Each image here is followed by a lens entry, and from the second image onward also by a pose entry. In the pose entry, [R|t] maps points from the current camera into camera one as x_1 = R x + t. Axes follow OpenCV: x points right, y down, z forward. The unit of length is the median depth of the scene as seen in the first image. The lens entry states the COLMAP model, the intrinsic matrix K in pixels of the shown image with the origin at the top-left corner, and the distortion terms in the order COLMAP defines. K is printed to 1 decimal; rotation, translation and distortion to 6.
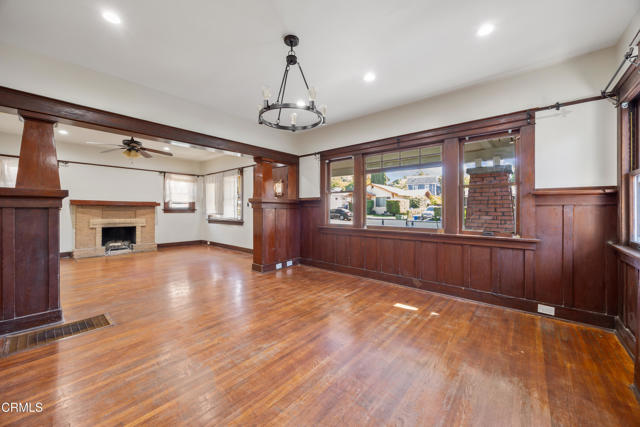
lens RADIAL K [[238.7, 0, 315.5], [0, 238.7, 210.2], [0, 0, 1]] dist [-0.001379, -0.000073]
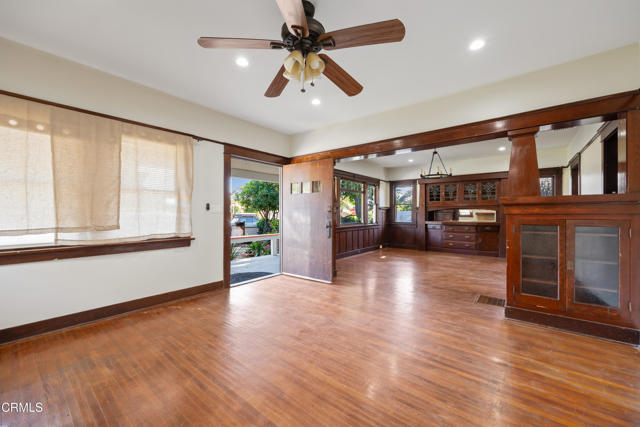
lens RADIAL K [[262.2, 0, 304.3], [0, 262.2, 212.7], [0, 0, 1]] dist [0.000254, 0.000102]
pose [[-0.012570, 0.002749, 0.999917, -0.990608], [0.006186, 0.999977, -0.002671, -0.005200], [-0.999902, 0.006152, -0.012586, 0.848787]]
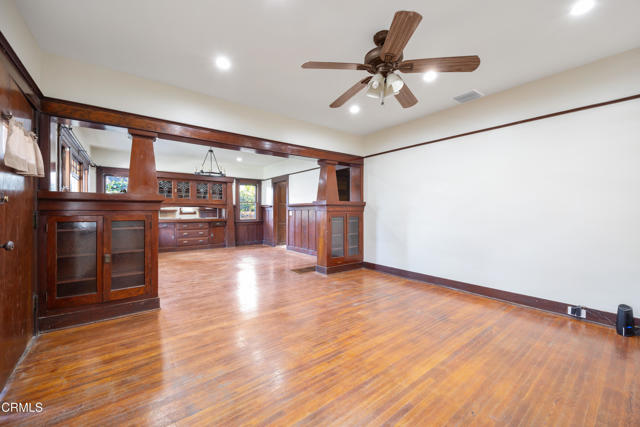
lens RADIAL K [[256.7, 0, 340.7], [0, 256.7, 212.6], [0, 0, 1]] dist [0.000476, -0.000003]
pose [[-0.991710, -0.001533, 0.128486, -0.637274], [-0.000336, 0.999956, 0.009342, -0.004401], [-0.128494, 0.009221, -0.991667, 1.242146]]
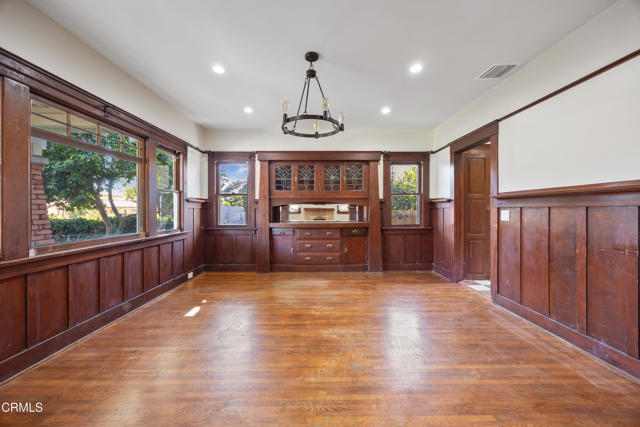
lens RADIAL K [[253.4, 0, 323.4], [0, 253.4, 210.2], [0, 0, 1]] dist [-0.000645, 0.000089]
pose [[-0.680500, -0.001760, 0.732746, -0.352585], [0.006451, 0.999944, 0.008394, -0.006598], [-0.732719, 0.010439, -0.680451, 0.626155]]
